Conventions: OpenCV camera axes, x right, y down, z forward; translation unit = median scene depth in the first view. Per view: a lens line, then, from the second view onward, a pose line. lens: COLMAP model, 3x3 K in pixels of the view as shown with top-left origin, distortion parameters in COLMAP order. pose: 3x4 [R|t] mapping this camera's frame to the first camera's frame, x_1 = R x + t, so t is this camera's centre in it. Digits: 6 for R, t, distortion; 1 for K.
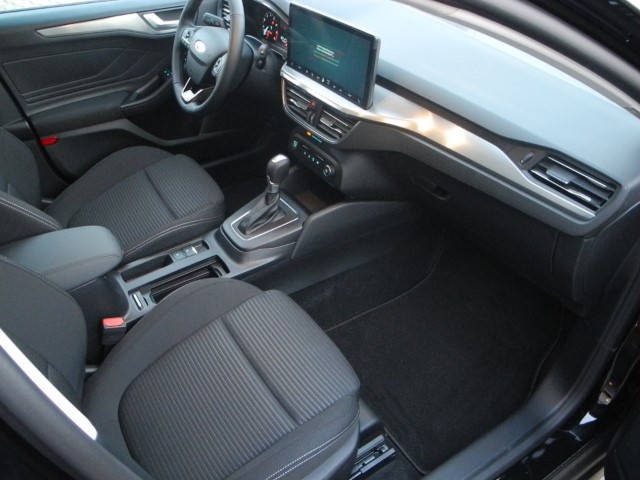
lens RADIAL K [[487.5, 0, 320.0], [0, 487.5, 240.0], [0, 0, 1]] dist [-0.137194, 0.071112]
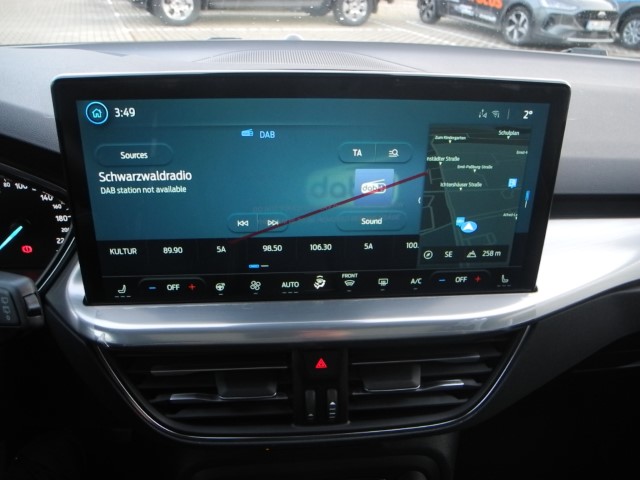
lens RADIAL K [[487.5, 0, 320.0], [0, 487.5, 240.0], [0, 0, 1]] dist [-0.137194, 0.071112]
pose [[0.480759, -0.397450, 0.781604, -0.227026], [0.539557, 0.836730, 0.093605, -0.388515], [-0.691194, 0.376718, 0.616712, 0.808913]]
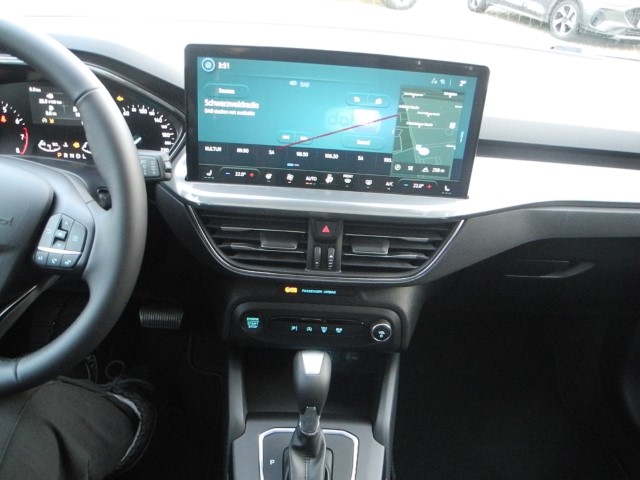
lens RADIAL K [[487.5, 0, 320.0], [0, 487.5, 240.0], [0, 0, 1]] dist [-0.137194, 0.071112]
pose [[0.559353, -0.383186, 0.735046, -0.398472], [0.473312, 0.875617, 0.096288, -0.334022], [-0.680515, 0.294047, 0.671145, 0.695371]]
